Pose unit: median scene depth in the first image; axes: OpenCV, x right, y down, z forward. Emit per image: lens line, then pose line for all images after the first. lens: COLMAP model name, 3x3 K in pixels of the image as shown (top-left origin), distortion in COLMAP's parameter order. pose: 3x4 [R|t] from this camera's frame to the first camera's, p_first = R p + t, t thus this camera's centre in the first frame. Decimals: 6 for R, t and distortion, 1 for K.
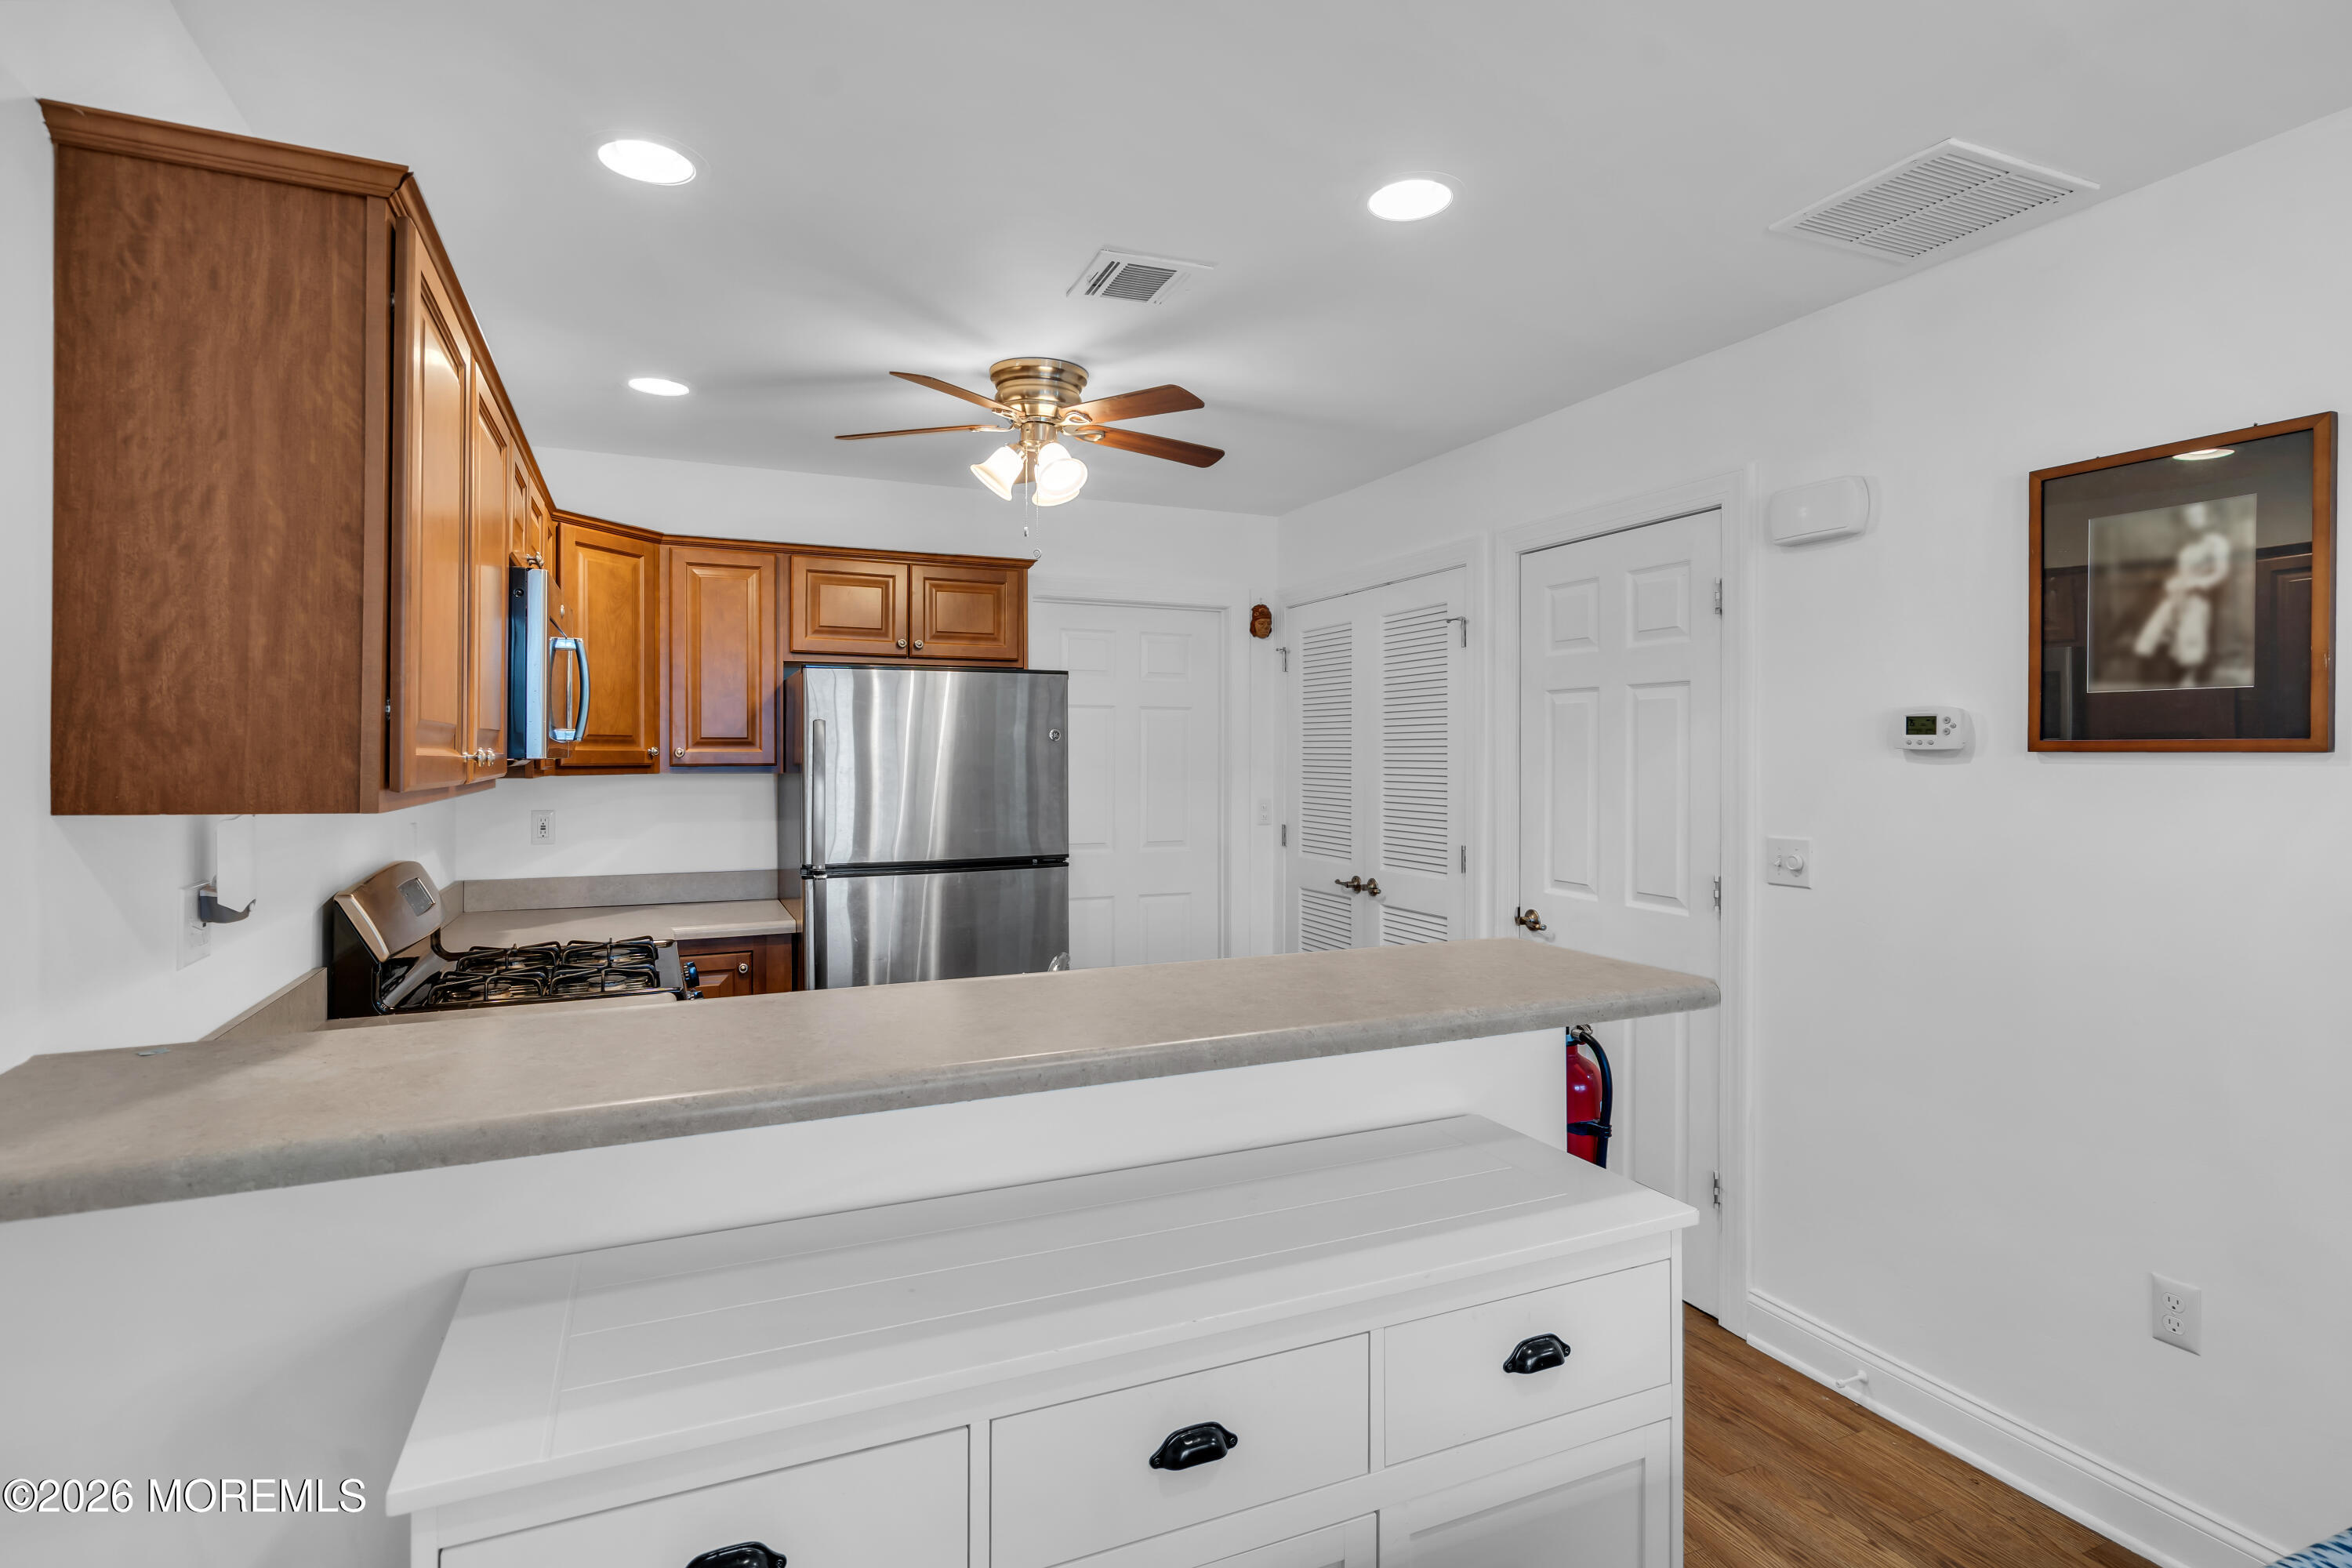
lens RADIAL K [[1155.7, 0, 1169.3], [0, 1155.7, 754.7], [0, 0, 1]] dist [0.004253, 0.001428]
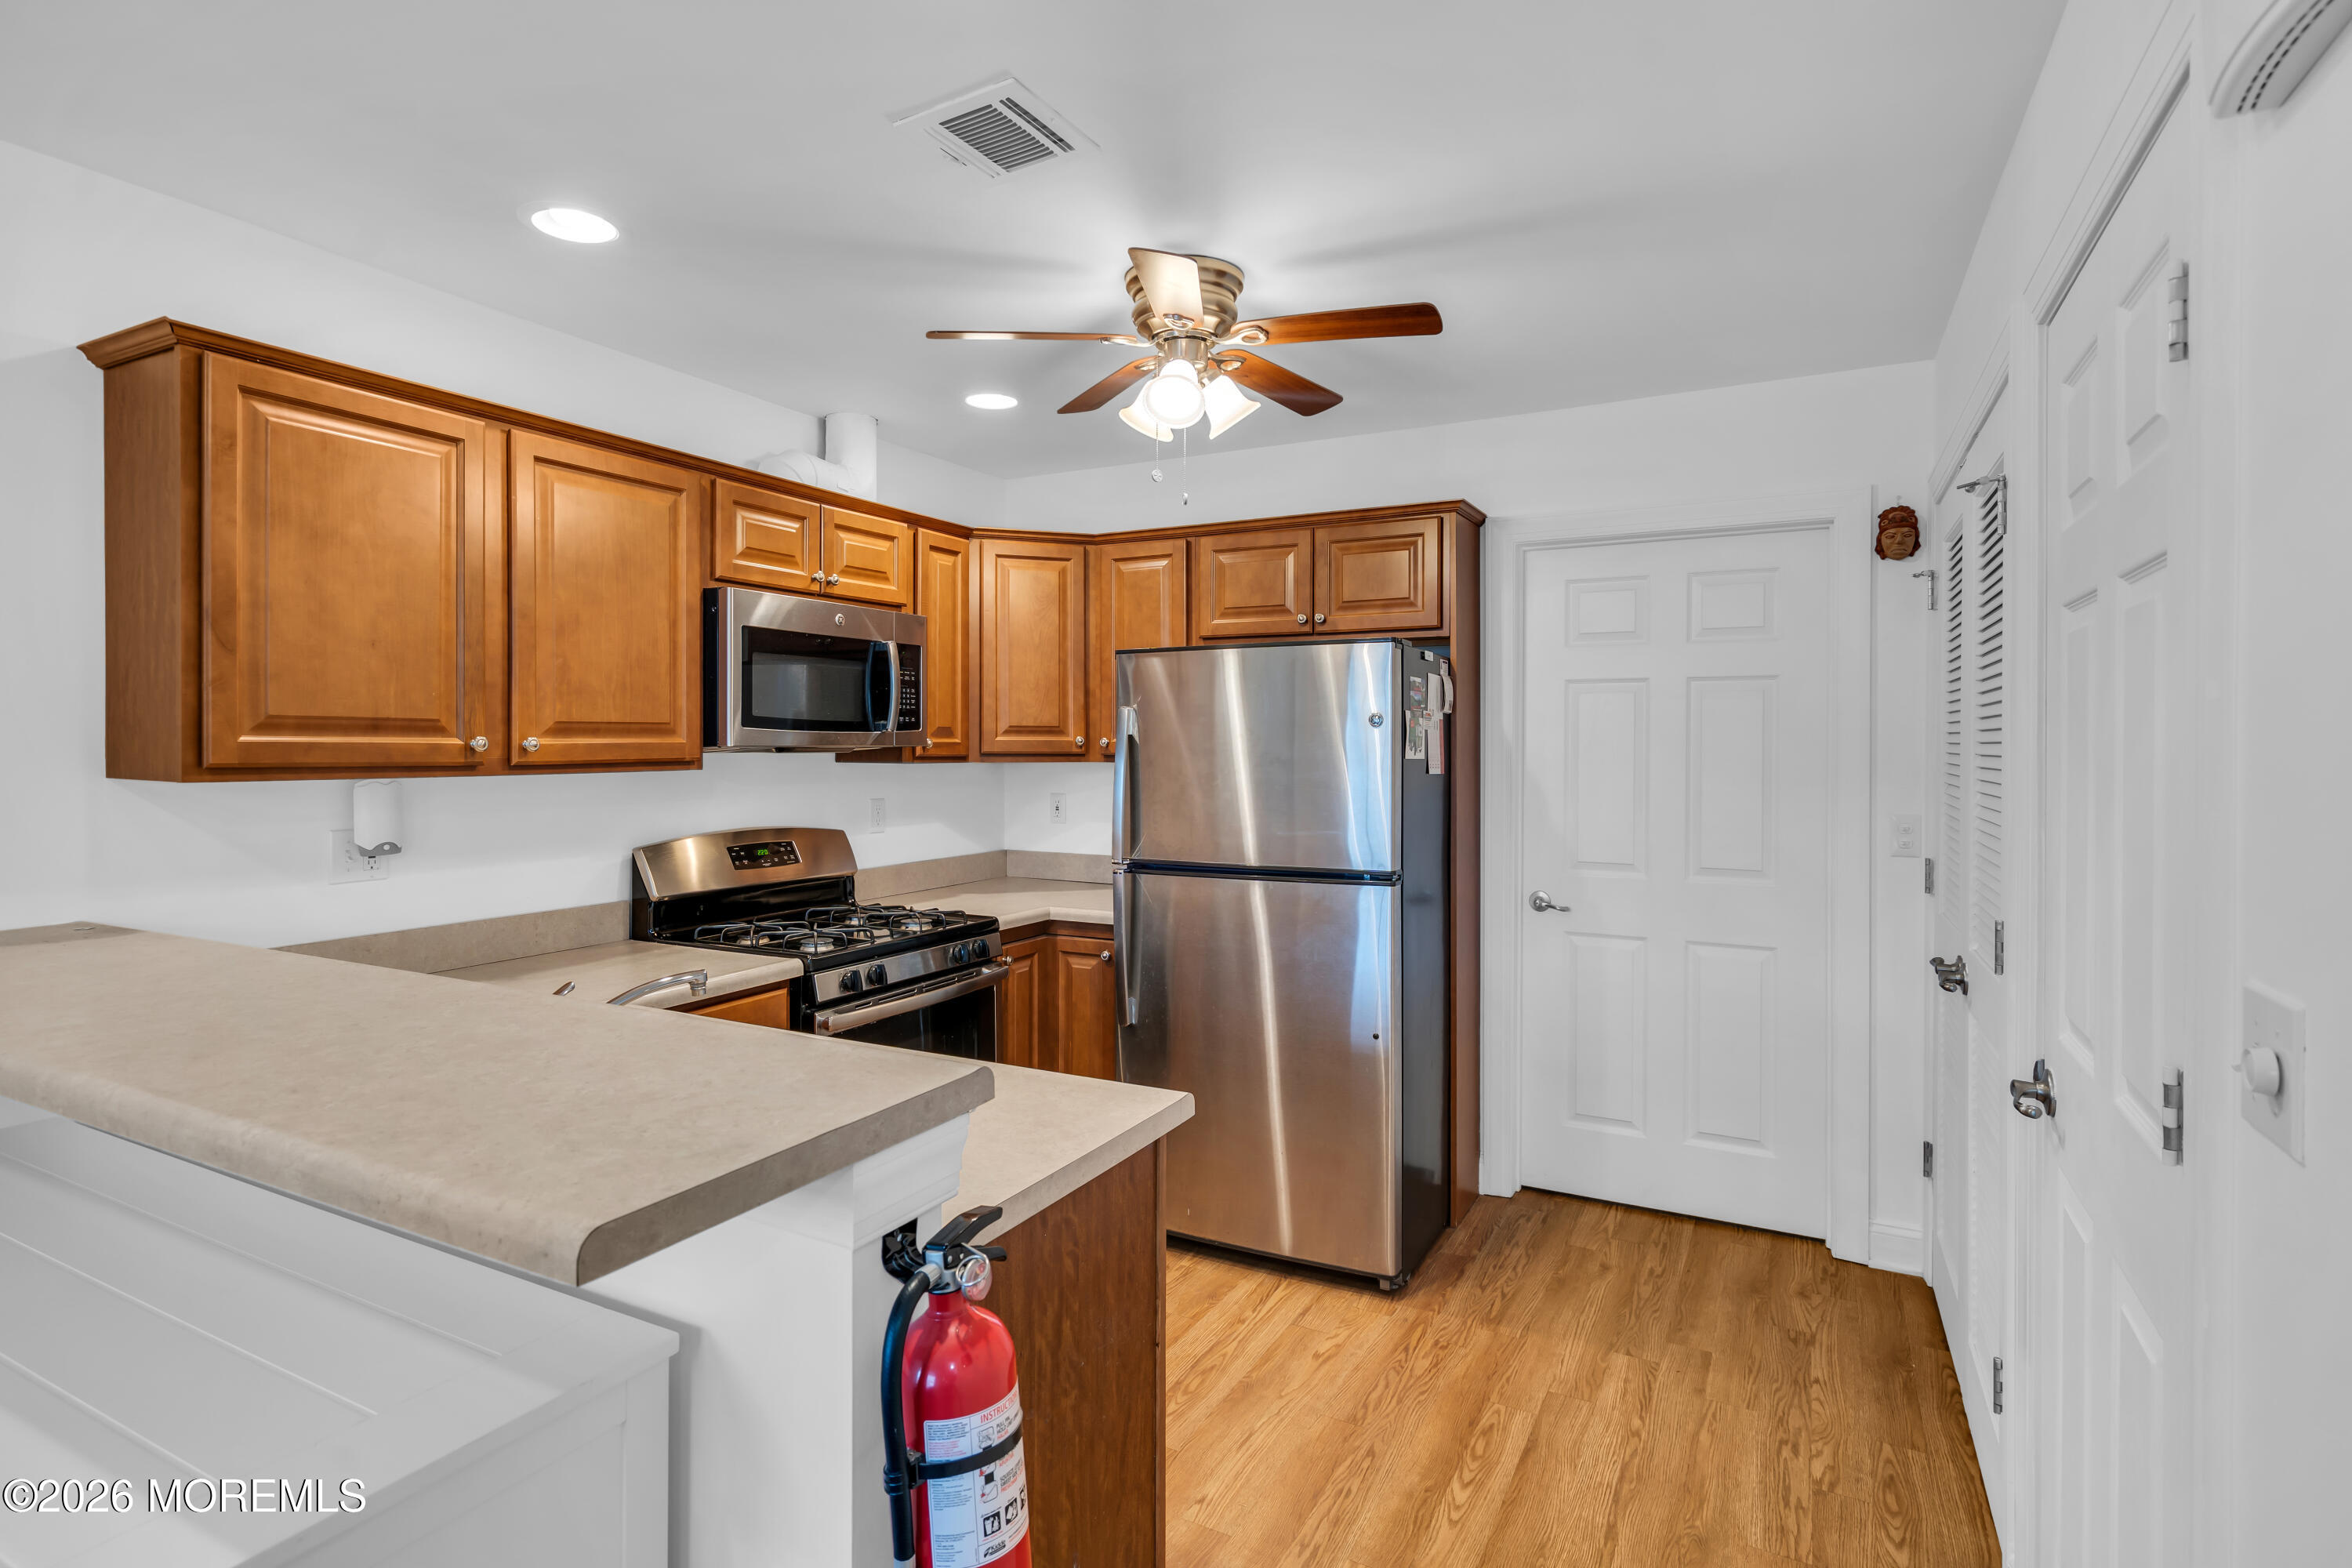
lens RADIAL K [[1155.7, 0, 1169.3], [0, 1155.7, 754.7], [0, 0, 1]] dist [0.004253, 0.001428]
pose [[0.622304, 0.006601, -0.782748, 0.431492], [-0.001798, 0.999974, 0.007004, 0.001996], [0.782773, -0.002951, 0.622300, 0.392919]]
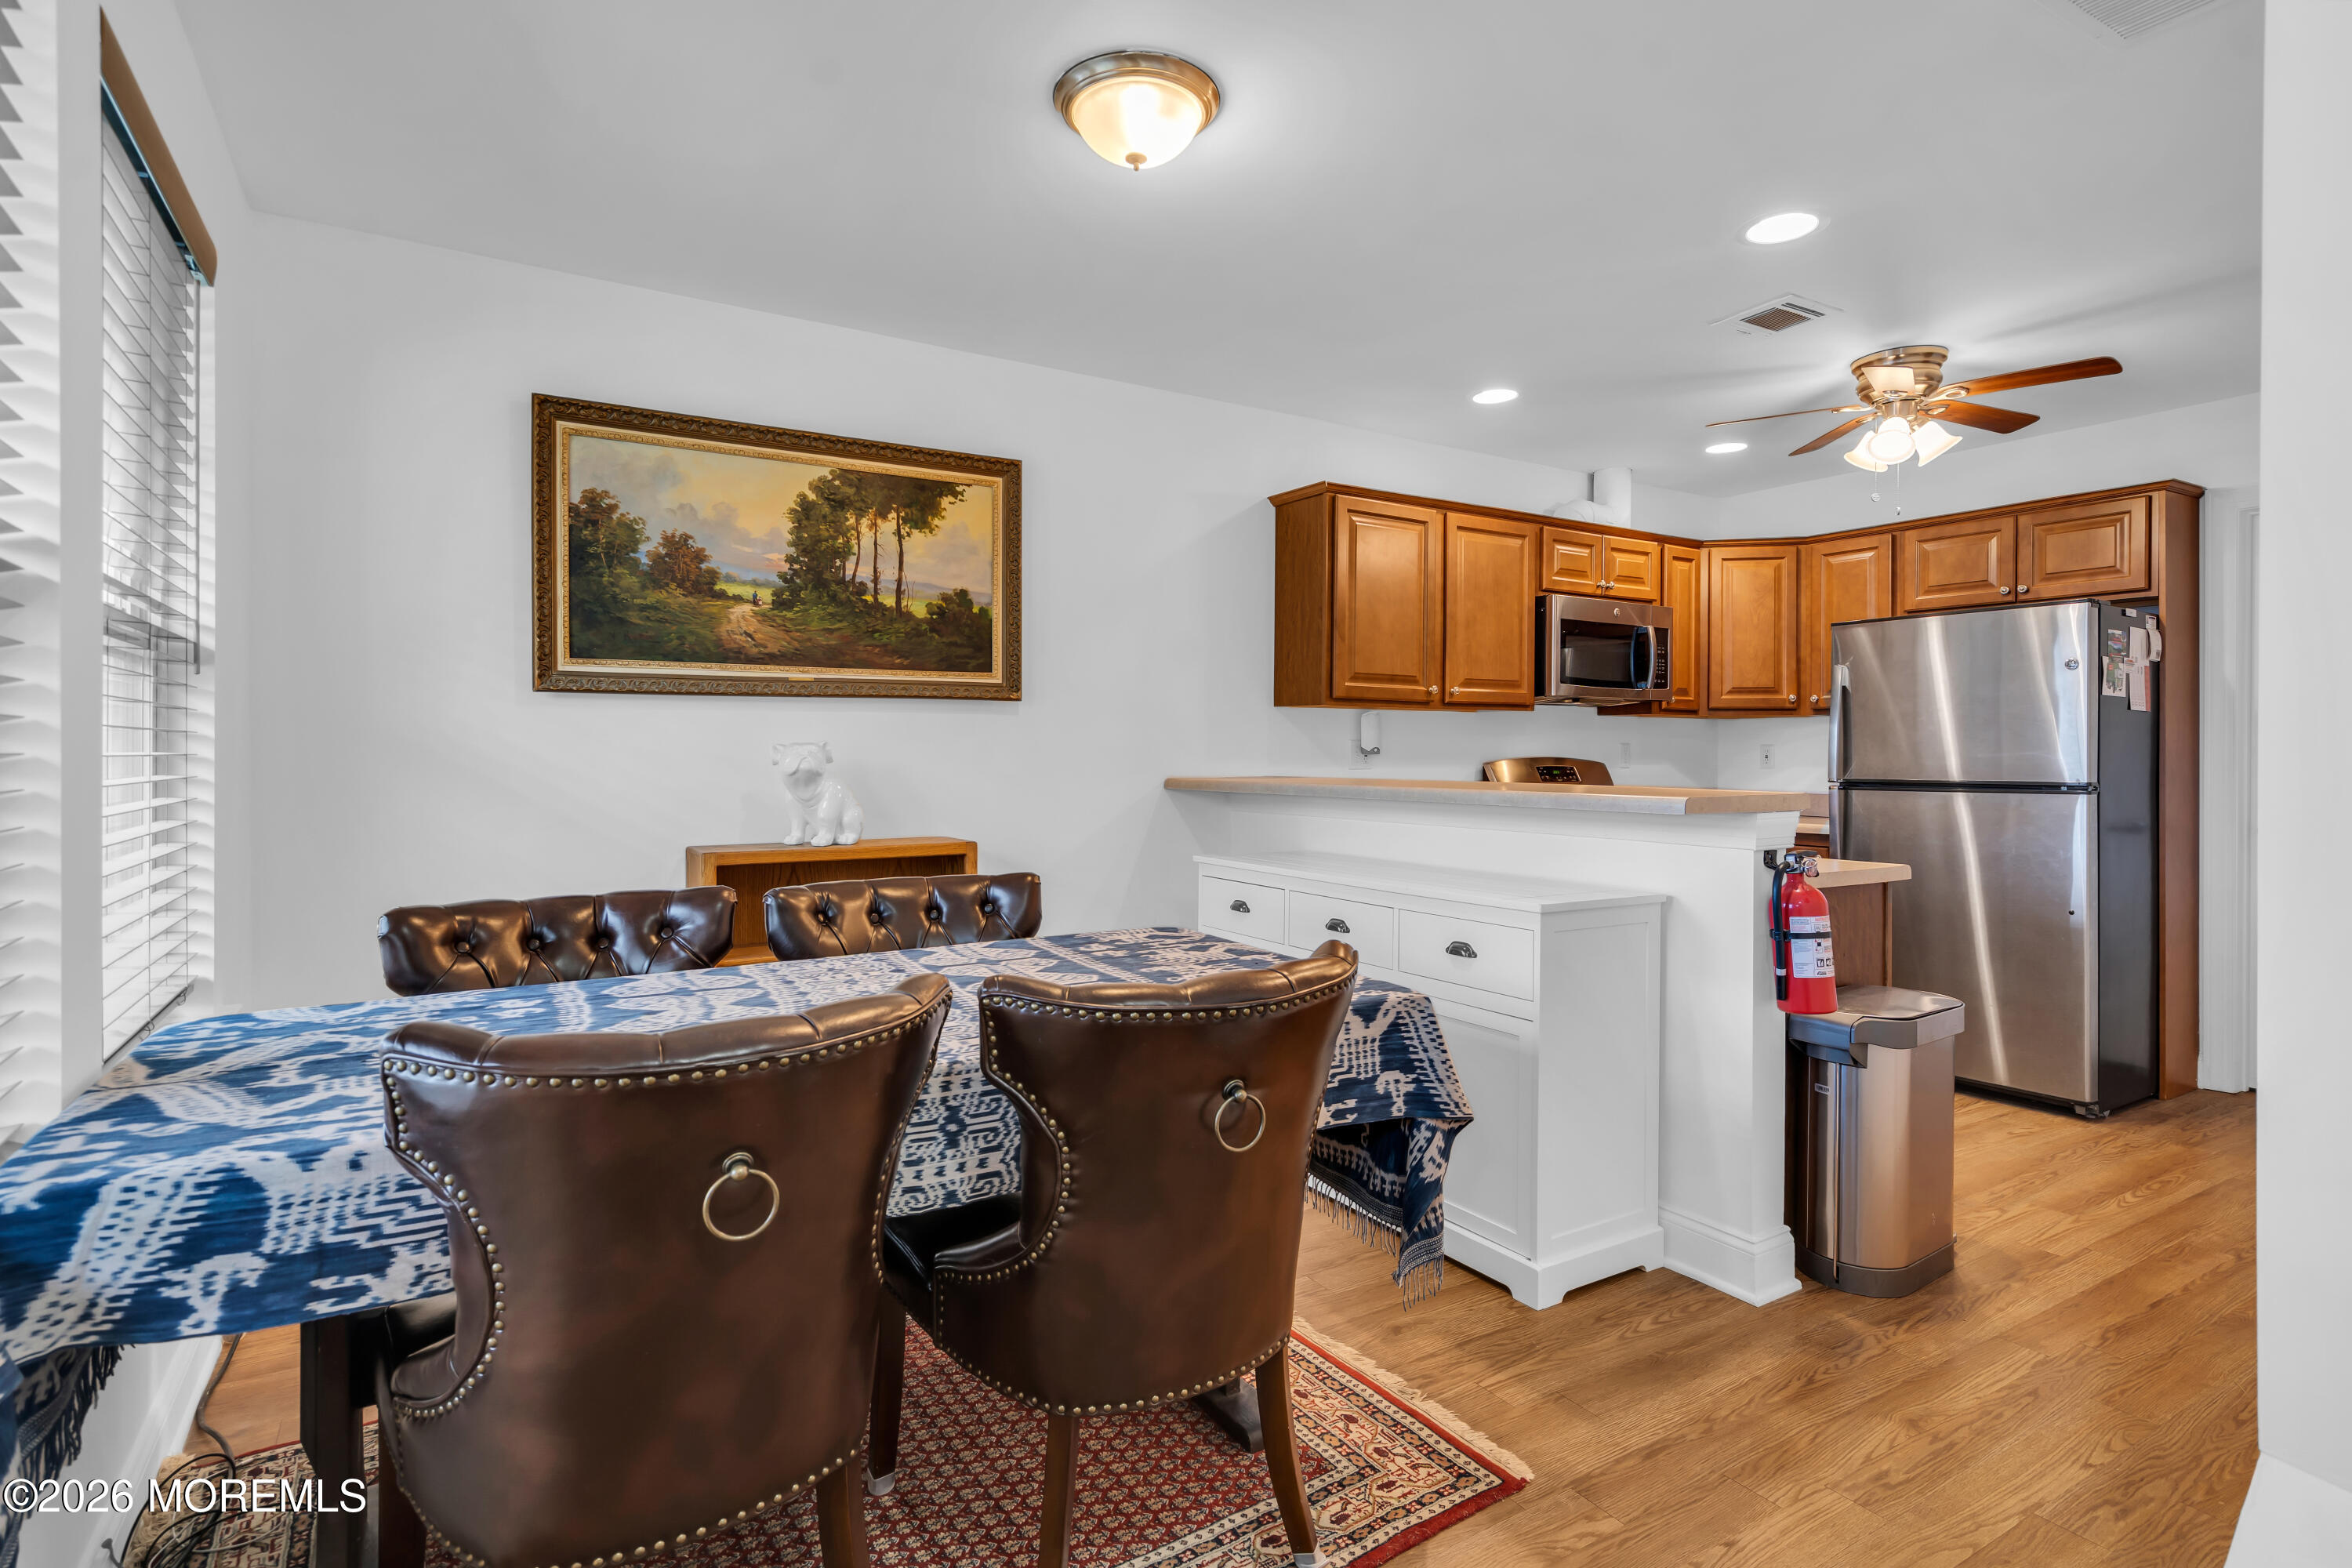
lens RADIAL K [[1155.7, 0, 1169.3], [0, 1155.7, 754.7], [0, 0, 1]] dist [0.004253, 0.001428]
pose [[0.143453, 0.000767, -0.989657, 0.787433], [-0.005071, 0.999987, 0.000040, 0.066160], [0.989644, 0.005013, 0.143455, 0.072520]]
